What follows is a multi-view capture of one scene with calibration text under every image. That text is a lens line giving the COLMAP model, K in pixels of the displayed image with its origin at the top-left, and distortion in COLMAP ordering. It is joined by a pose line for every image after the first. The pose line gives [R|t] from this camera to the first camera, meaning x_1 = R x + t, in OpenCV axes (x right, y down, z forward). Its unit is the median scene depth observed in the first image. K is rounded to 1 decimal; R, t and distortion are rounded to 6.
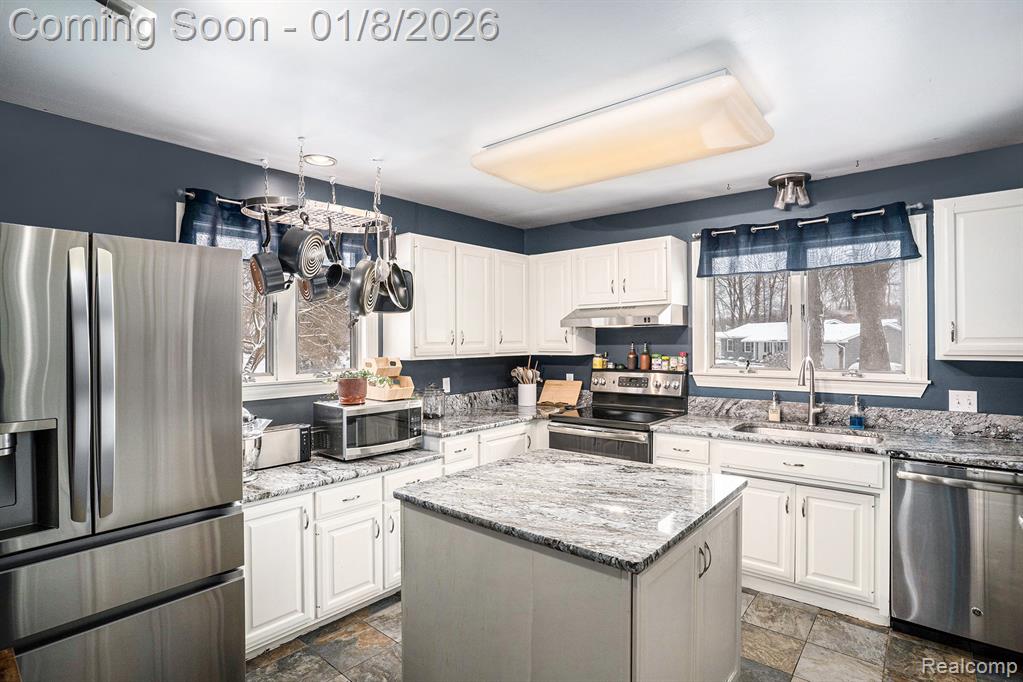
lens RADIAL K [[510.3, 0, 513.2], [0, 510.3, 338.7], [0, 0, 1]] dist [-0.072420, 0.032475]
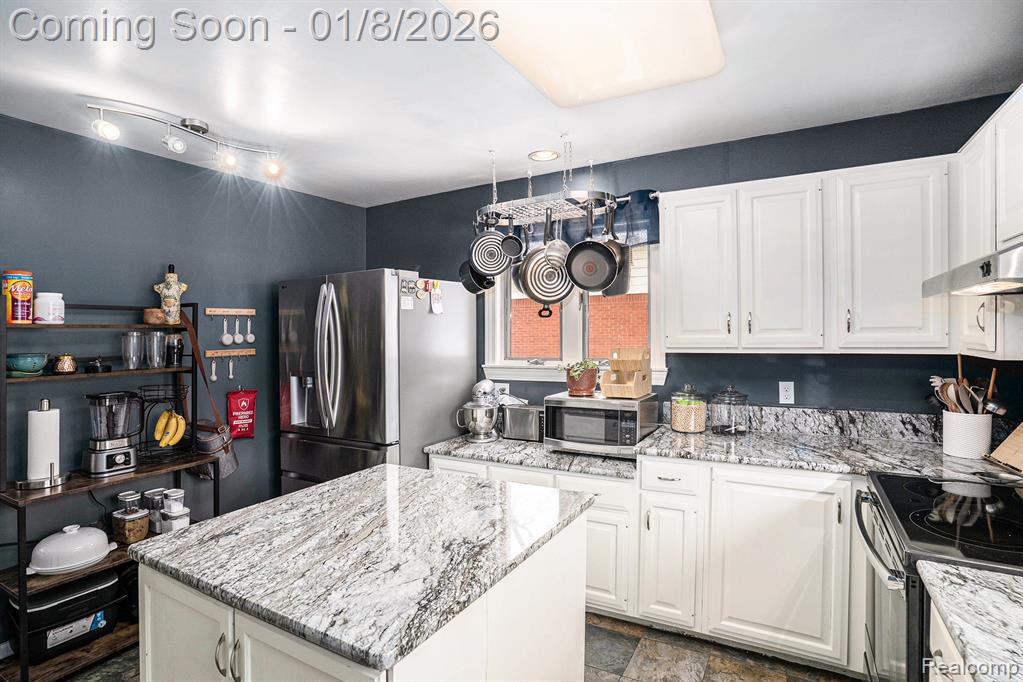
lens RADIAL K [[515.2, 0, 508.4], [0, 515.2, 335.2], [0, 0, 1]] dist [-0.086828, 0.034135]
pose [[0.183766, 0.012918, -0.982885, 0.523779], [0.016209, 0.999738, 0.016170, -0.001845], [0.982836, -0.018903, 0.183508, 0.595455]]
